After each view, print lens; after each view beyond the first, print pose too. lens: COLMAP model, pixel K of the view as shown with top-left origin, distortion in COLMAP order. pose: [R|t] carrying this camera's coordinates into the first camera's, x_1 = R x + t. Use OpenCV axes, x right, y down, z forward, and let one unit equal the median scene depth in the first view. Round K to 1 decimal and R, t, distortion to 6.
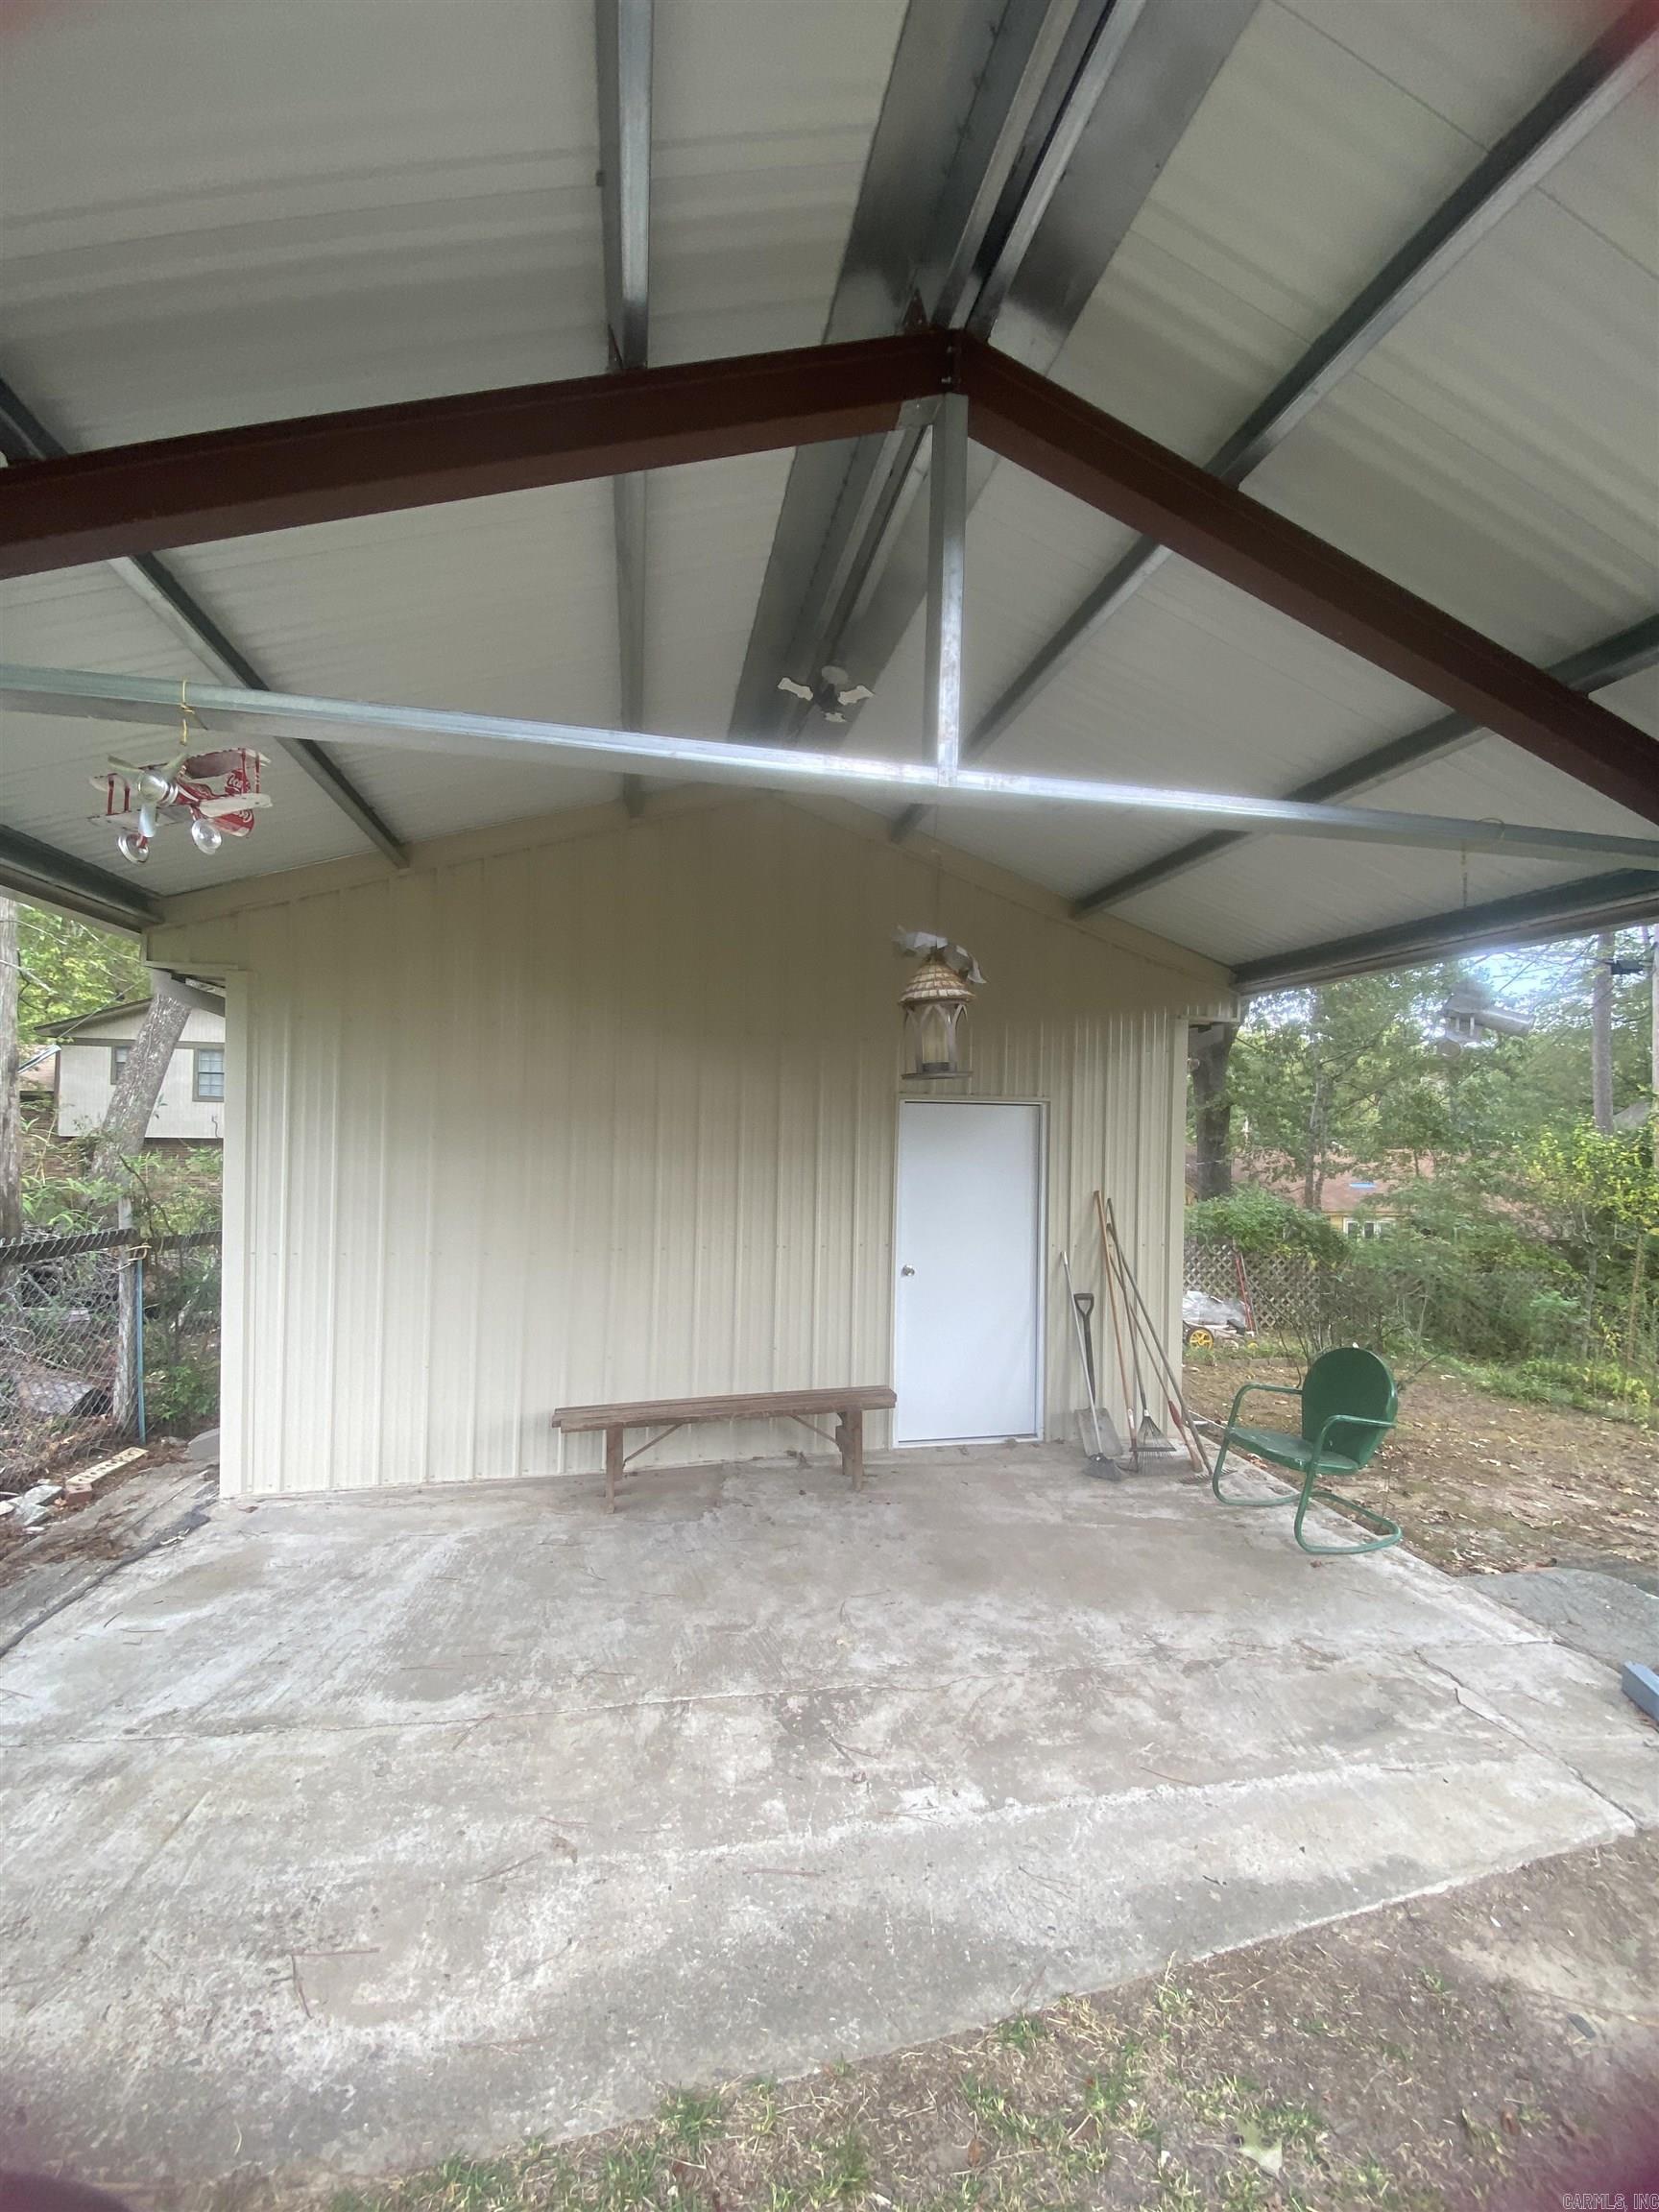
lens RADIAL K [[888.3, 0, 824.4], [0, 888.3, 1112.0], [0, 0, 1]] dist [0.017746, 0.000097]
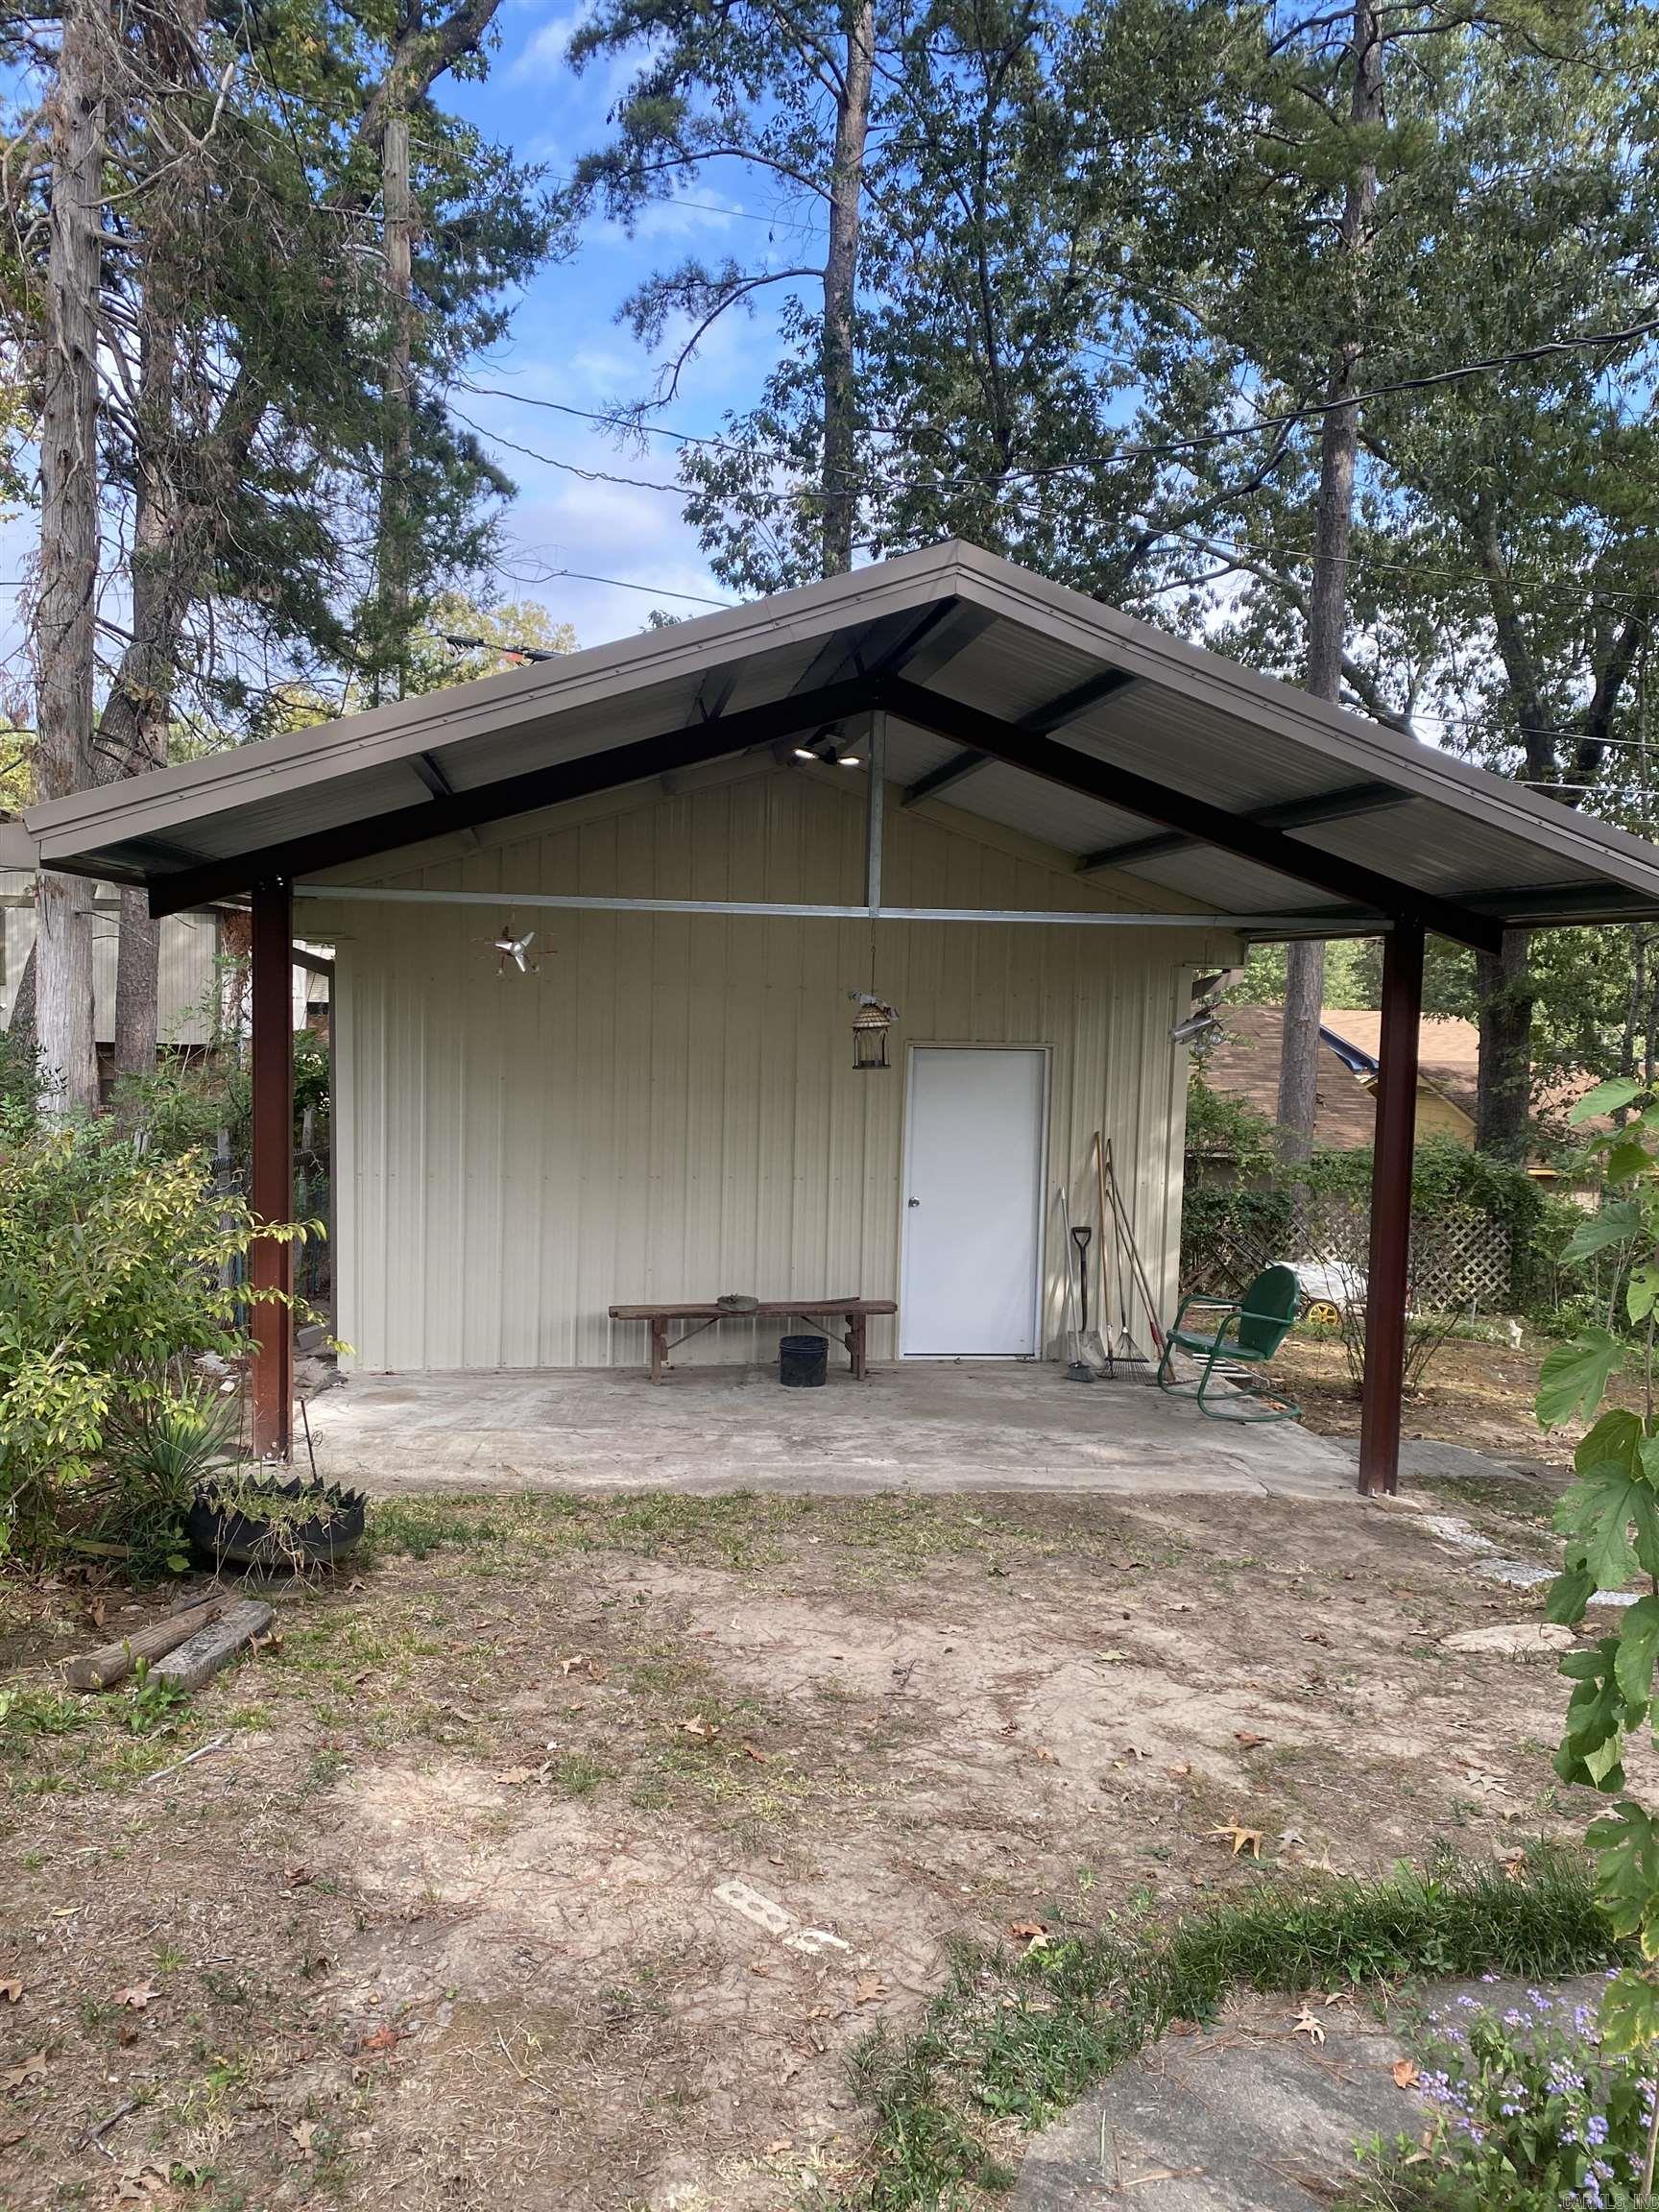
lens RADIAL K [[1685.1, 0, 829.5], [0, 1685.1, 1106.0], [0, 0, 1]] dist [0.001499, 0.095726]
pose [[0.998750, 0.011285, -0.048692, 0.095712], [-0.007383, 0.996801, 0.079588, -0.112495], [0.049434, -0.079129, 0.995638, -1.144824]]
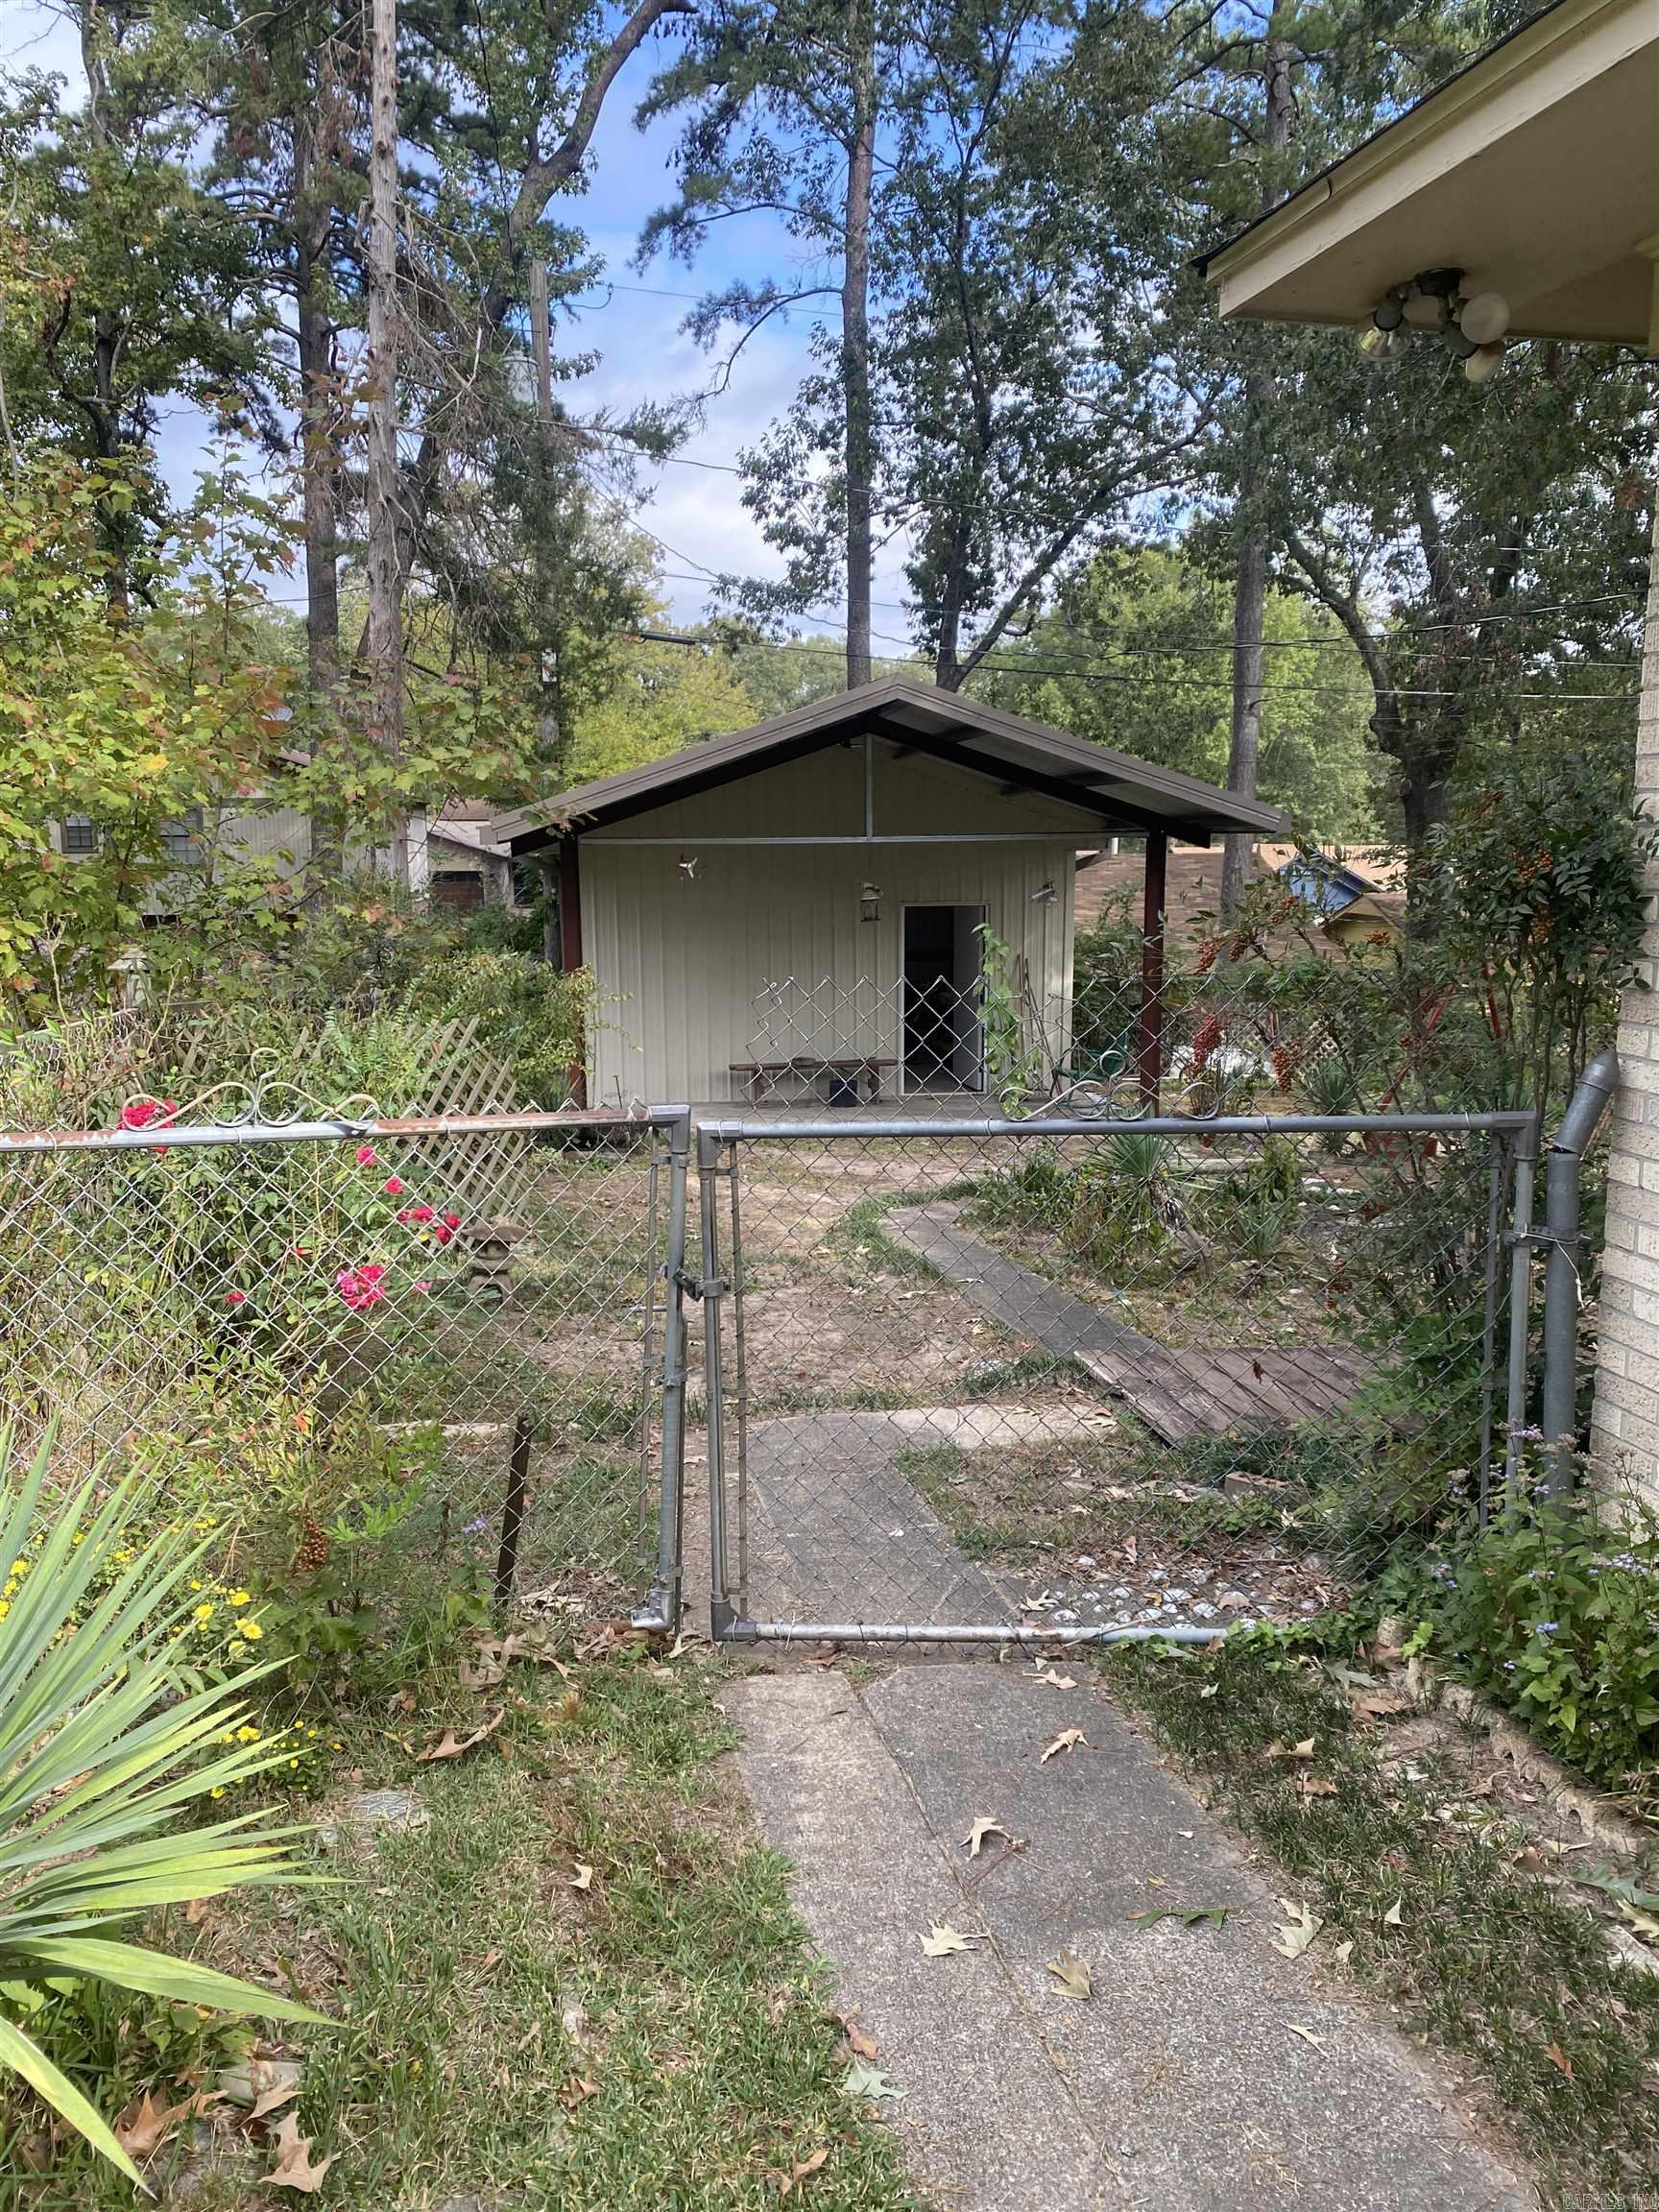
lens RADIAL K [[1685.6, 0, 832.6], [0, 1685.6, 1072.9], [0, 0, 1]] dist [0.000113, 0.000594]
pose [[0.996683, -0.015551, -0.079879, 0.229217], [0.027449, 0.988291, 0.150091, -0.209712], [0.076610, -0.151786, 0.985440, -2.629251]]
